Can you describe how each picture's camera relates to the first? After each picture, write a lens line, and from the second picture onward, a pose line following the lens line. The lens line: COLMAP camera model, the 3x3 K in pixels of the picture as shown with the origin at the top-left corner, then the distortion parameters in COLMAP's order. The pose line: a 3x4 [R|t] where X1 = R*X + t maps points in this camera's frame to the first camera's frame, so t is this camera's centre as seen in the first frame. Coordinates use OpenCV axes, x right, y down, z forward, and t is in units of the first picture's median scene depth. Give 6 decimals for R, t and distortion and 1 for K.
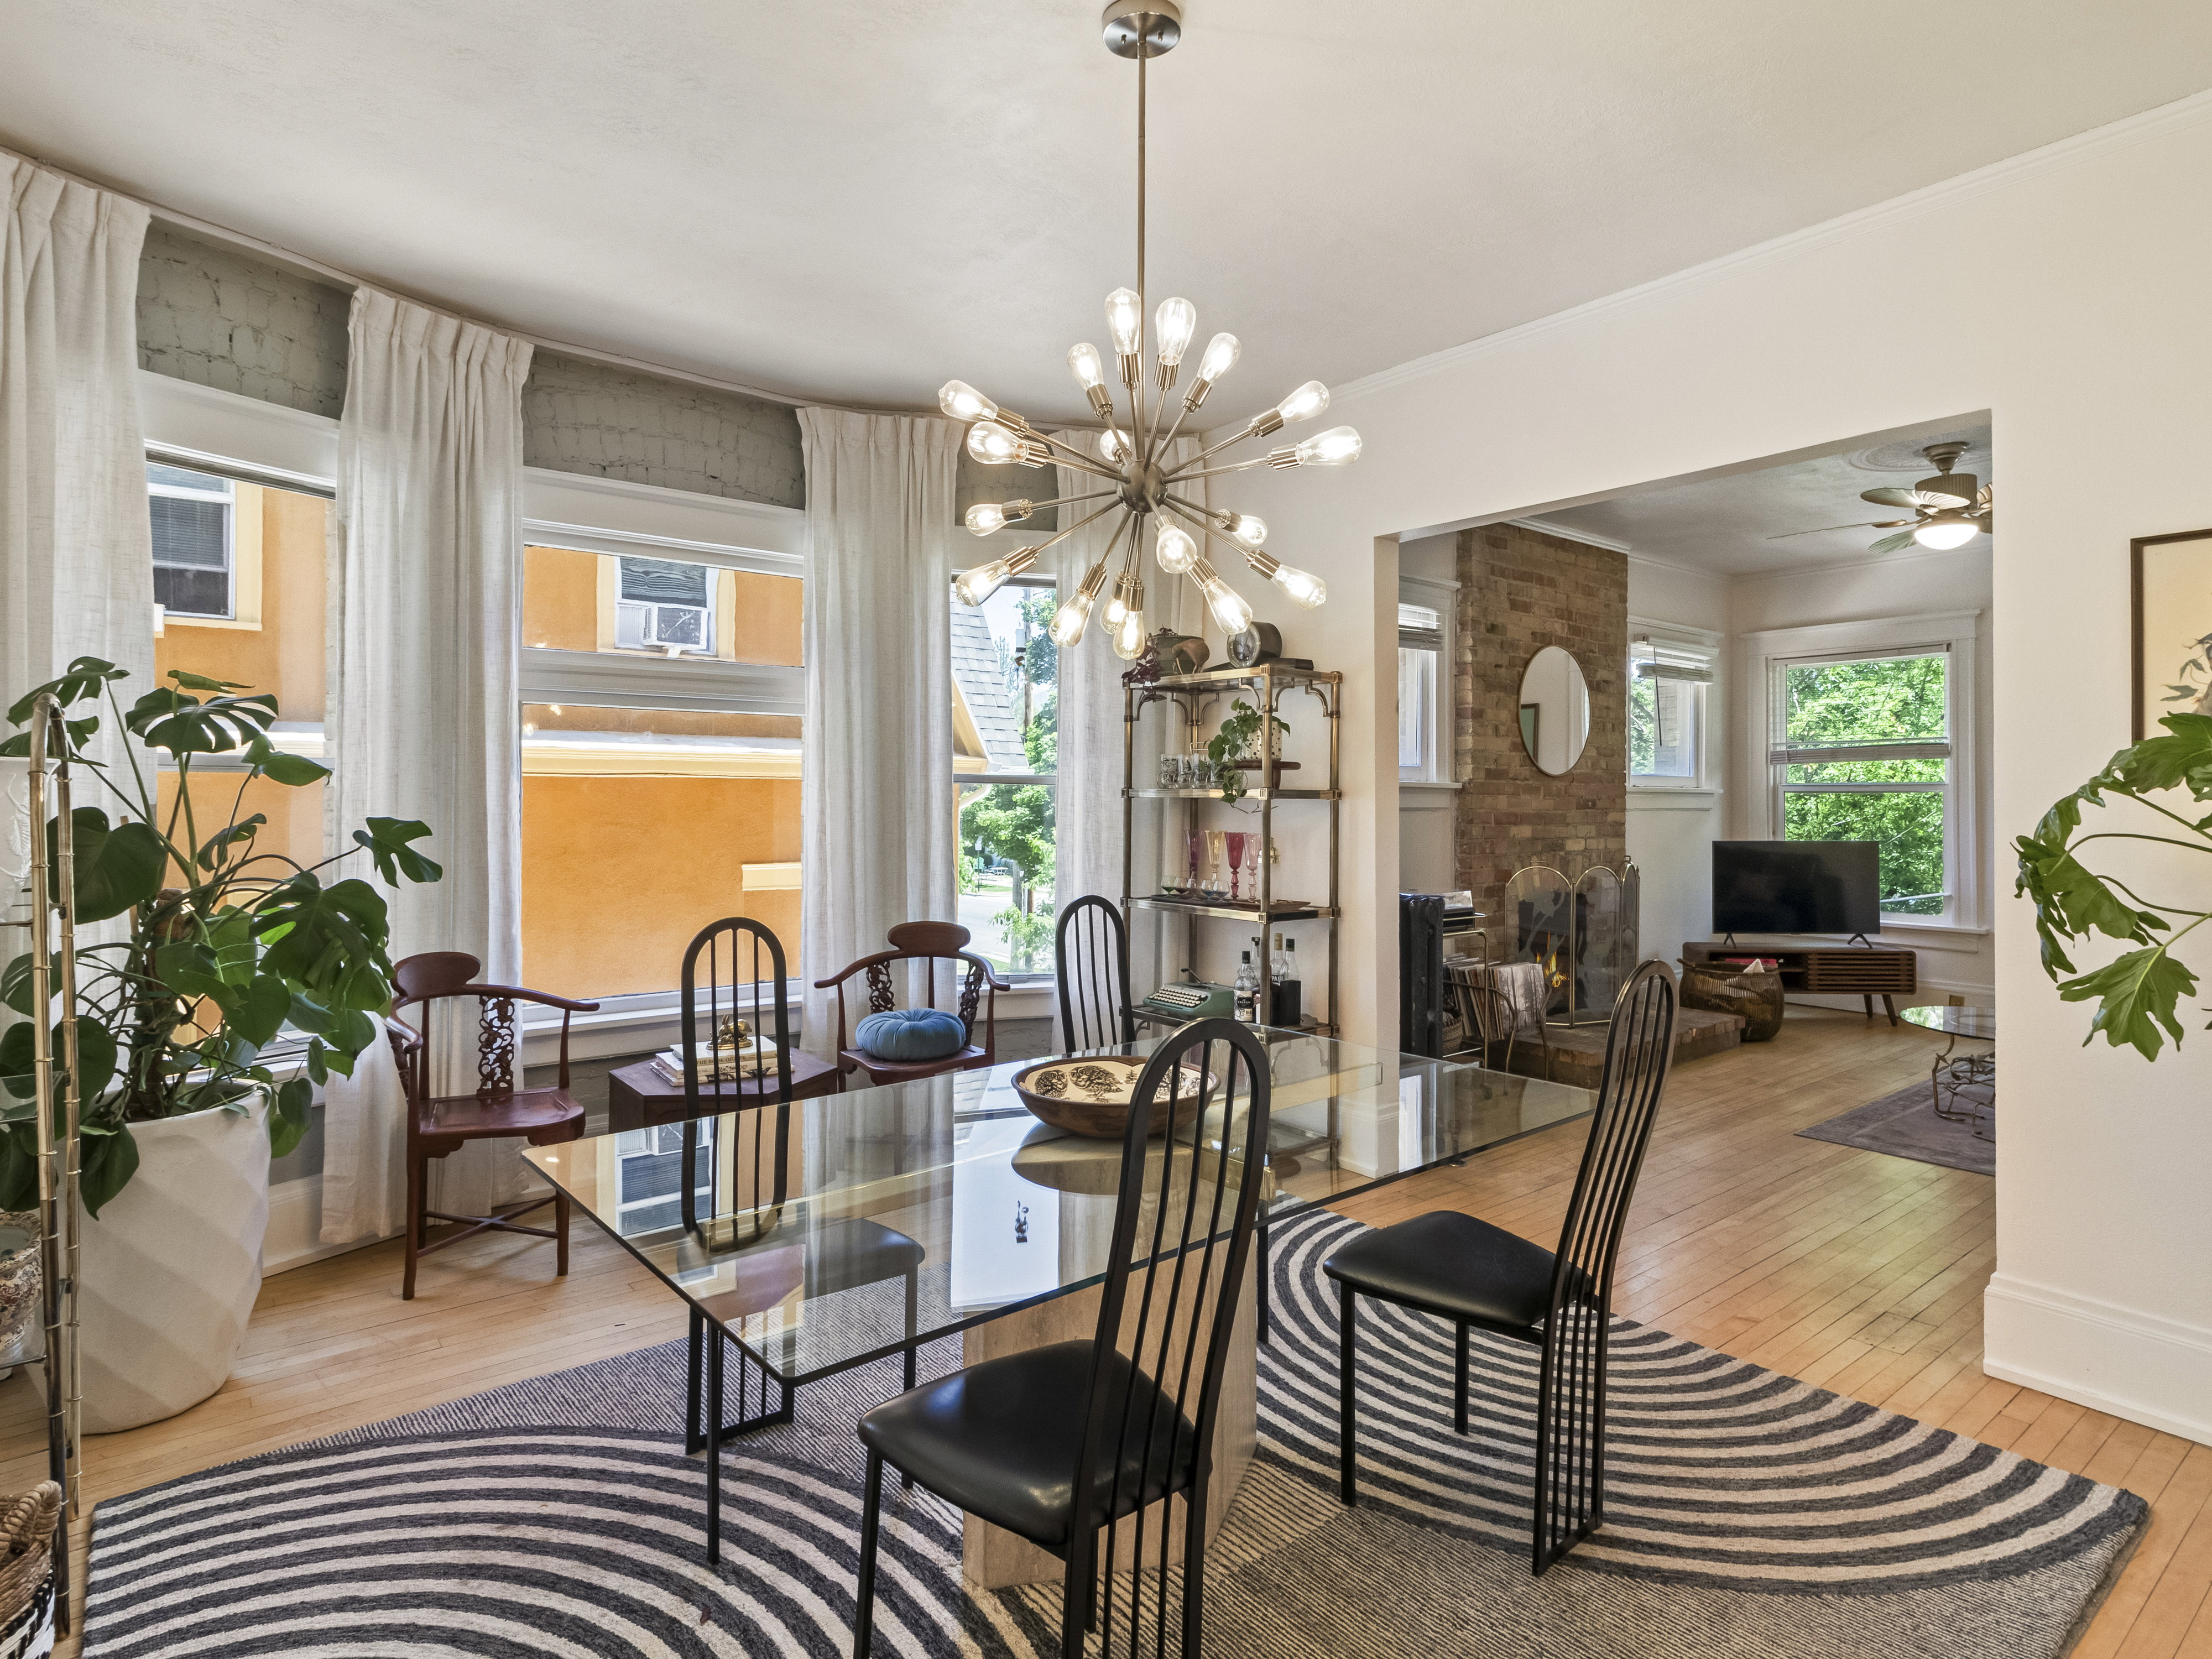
lens RADIAL K [[1177.5, 0, 1103.7], [0, 1177.5, 789.5], [0, 0, 1]] dist [-0.002845, 0.000433]
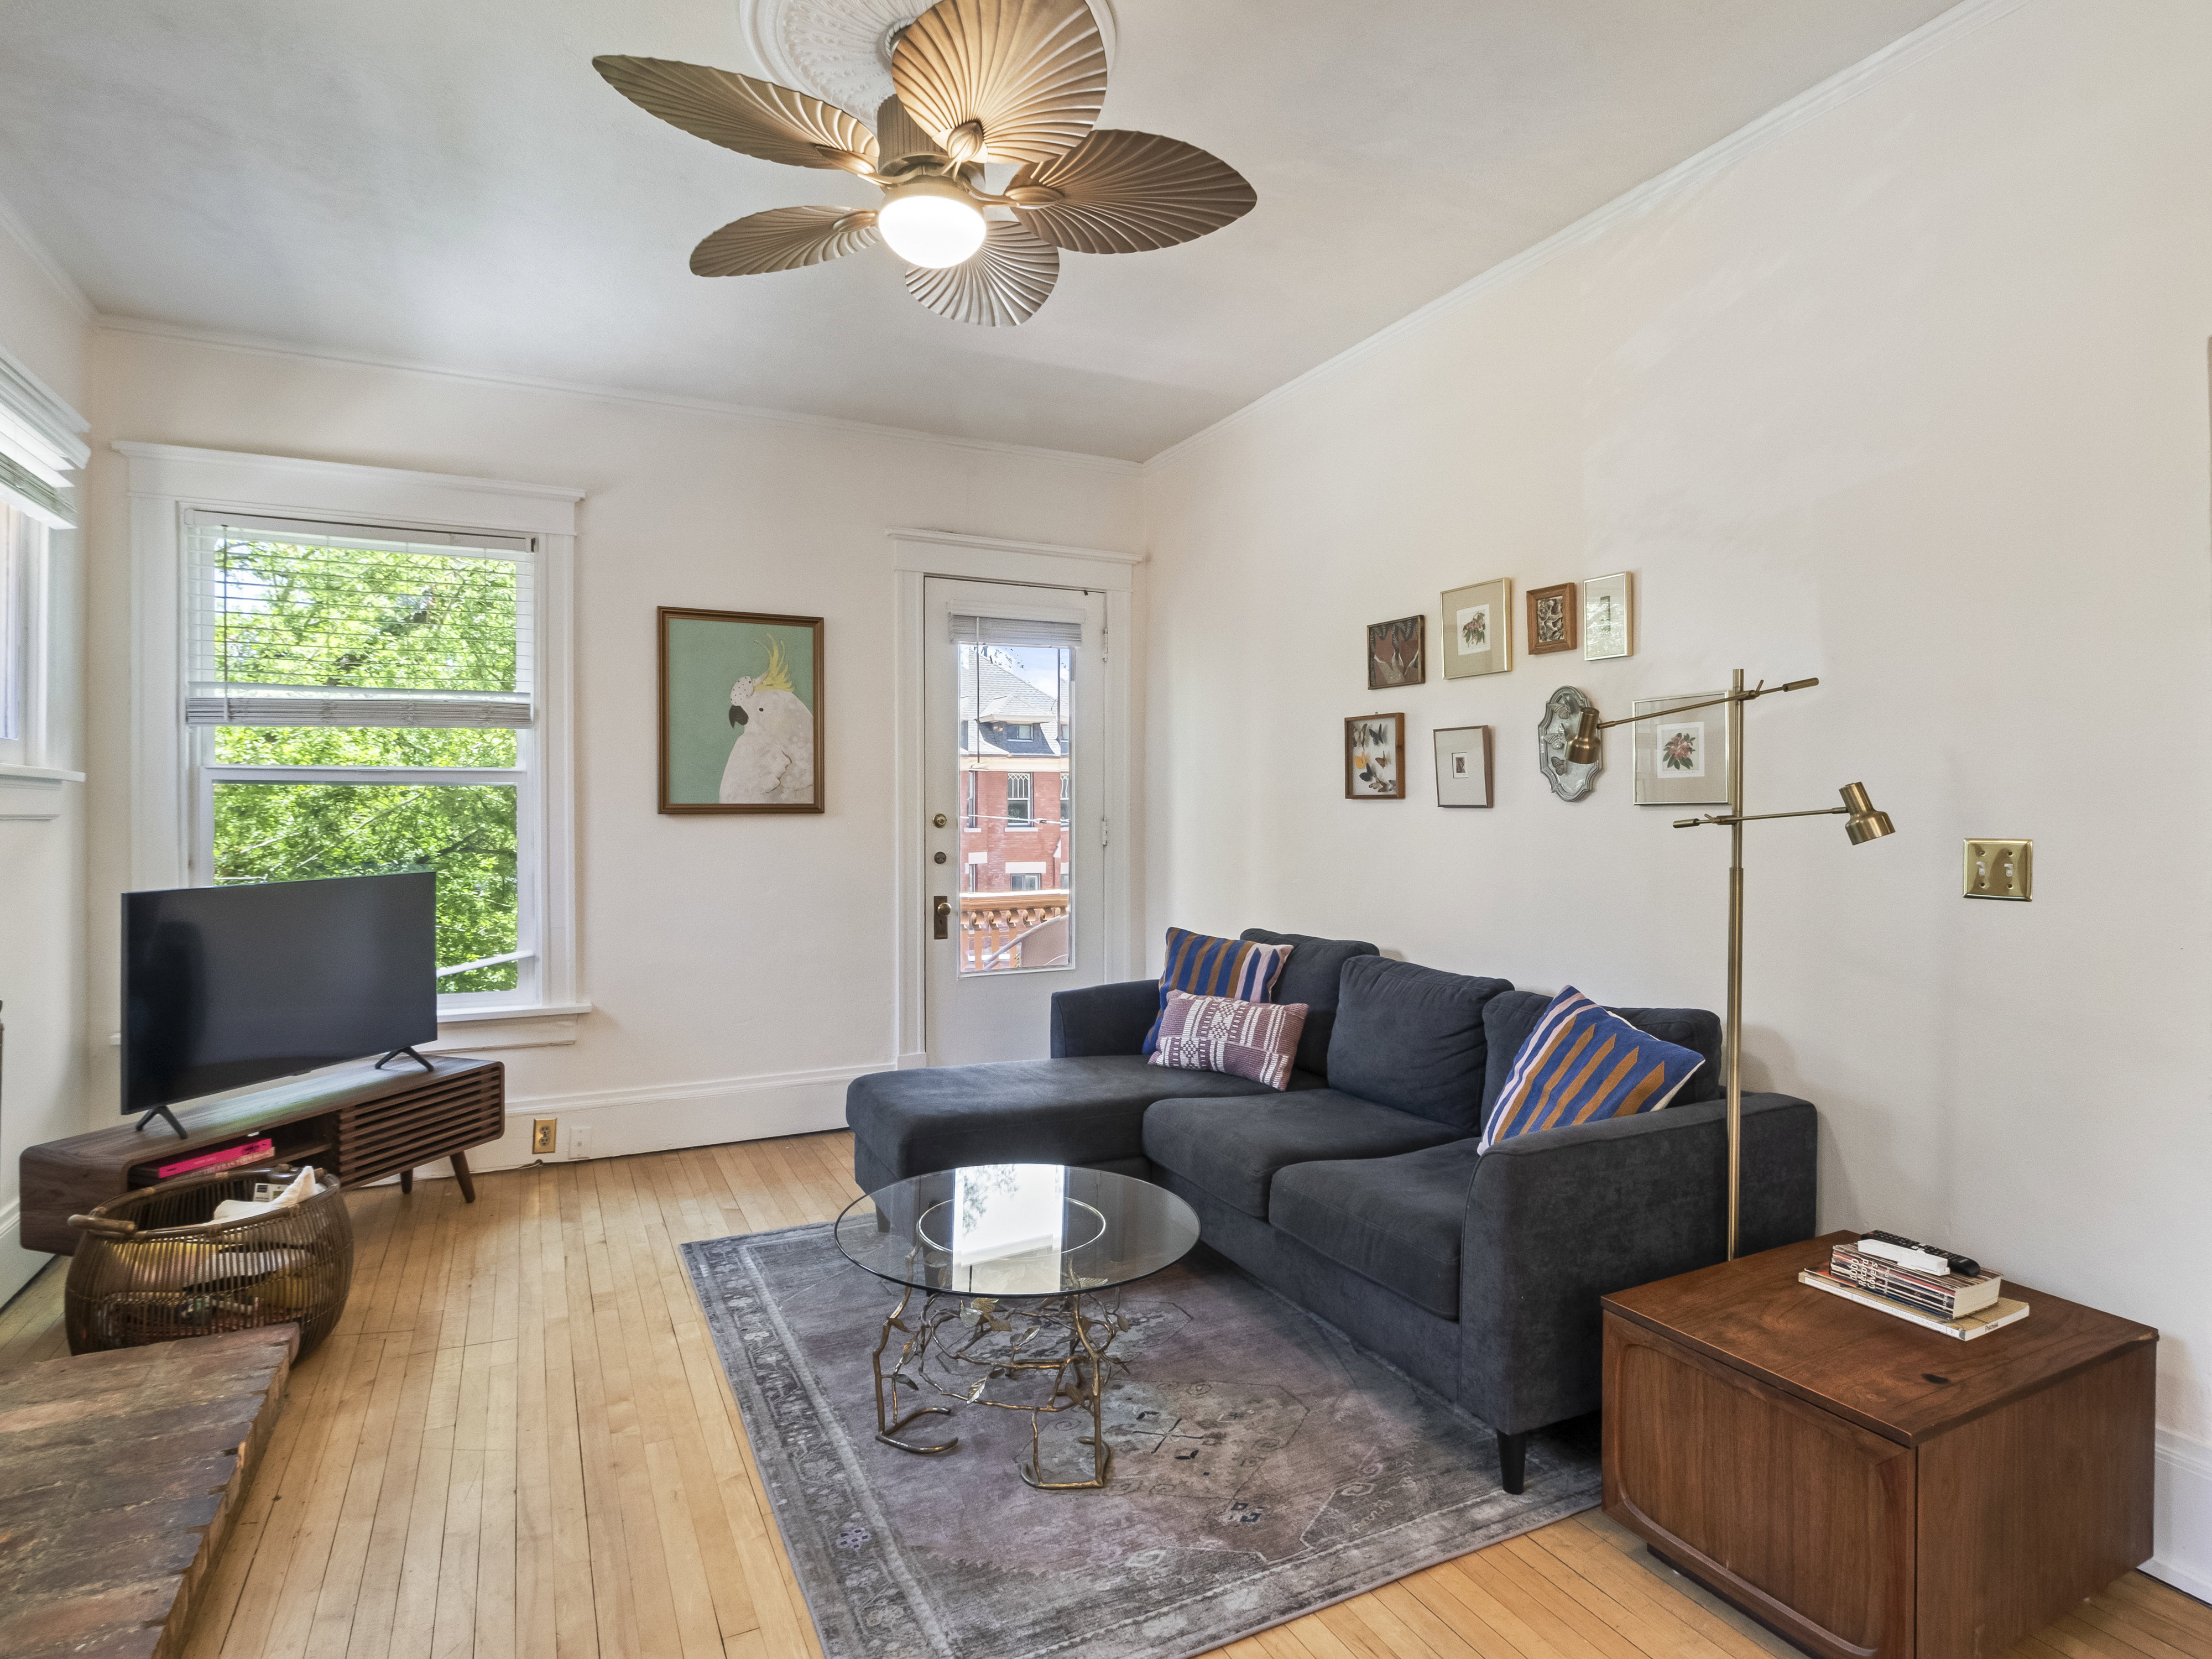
lens RADIAL K [[1181.8, 0, 1109.3], [0, 1181.8, 822.5], [0, 0, 1]] dist [-0.001017, 0.002919]
pose [[0.203510, -0.011593, 0.979004, 0.203183], [-0.008769, 0.999868, 0.013663, 0.011258], [-0.979034, -0.011365, 0.203381, 0.647265]]
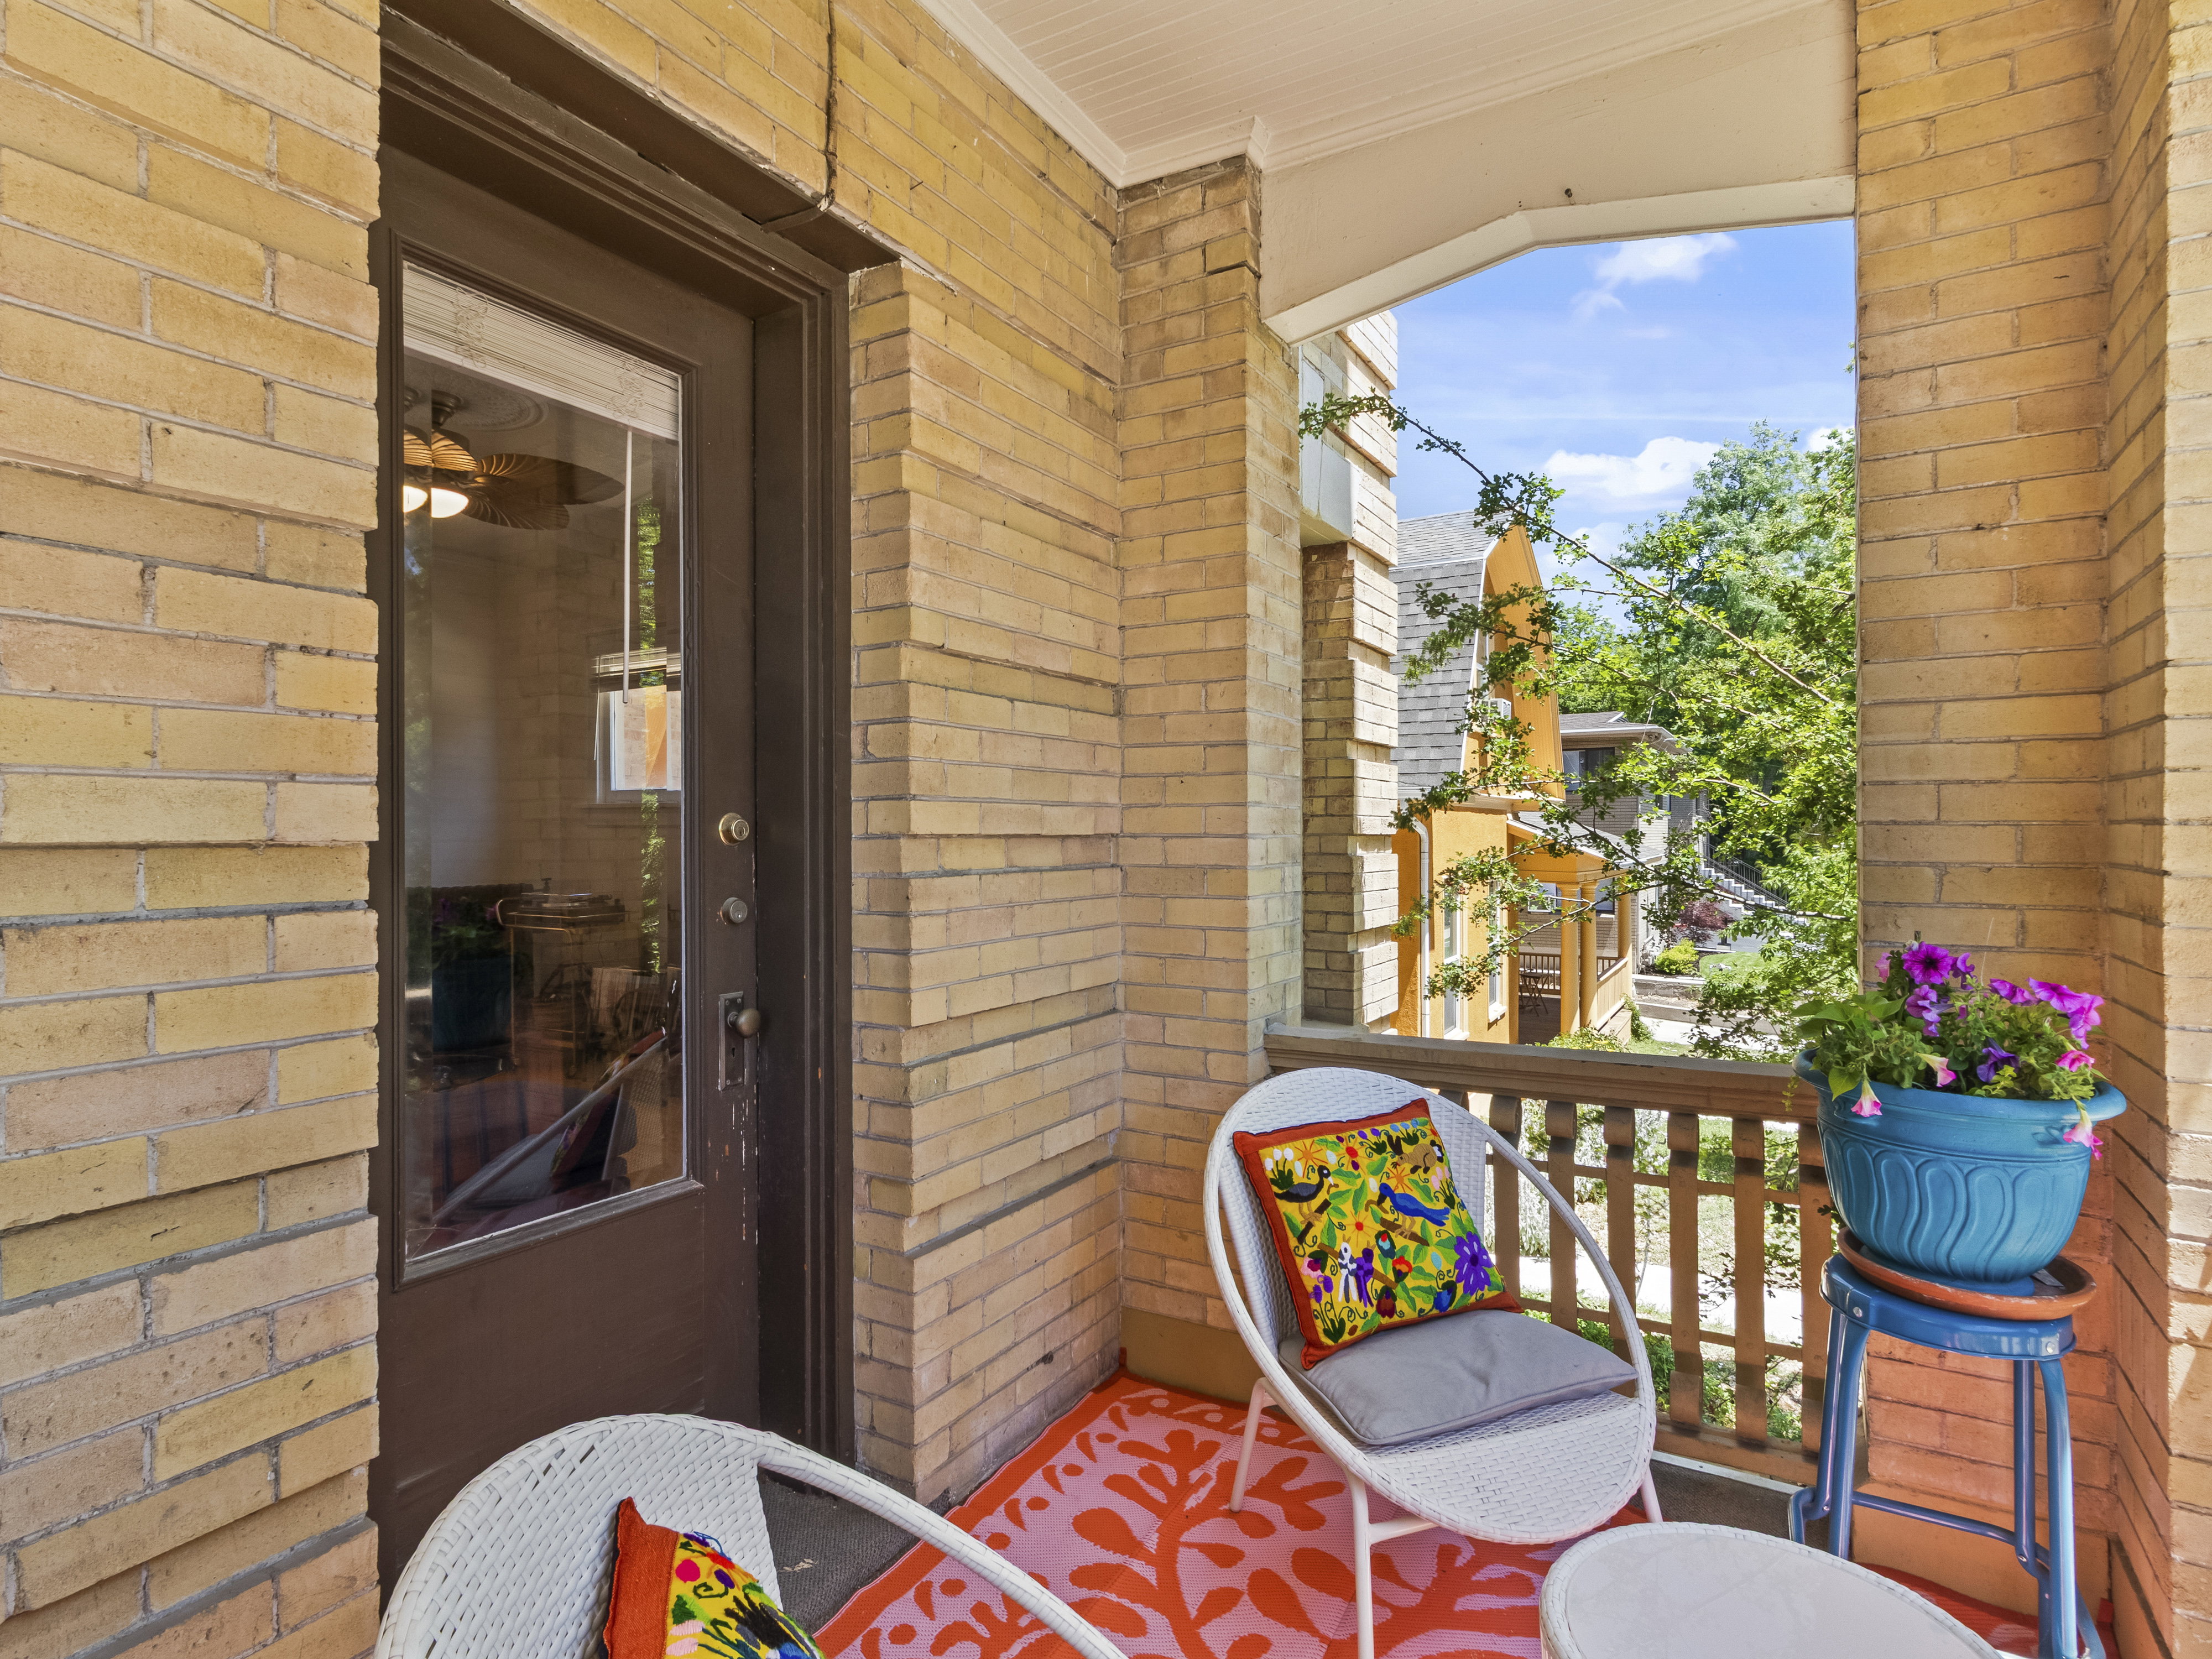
lens RADIAL K [[1181.8, 0, 1109.3], [0, 1181.8, 822.5], [0, 0, 1]] dist [-0.001017, 0.002919]
pose [[0.359242, -0.009791, -0.933193, 1.335747], [0.012275, 0.999908, -0.005766, 0.021478], [0.933164, -0.009384, 0.359329, 0.895277]]
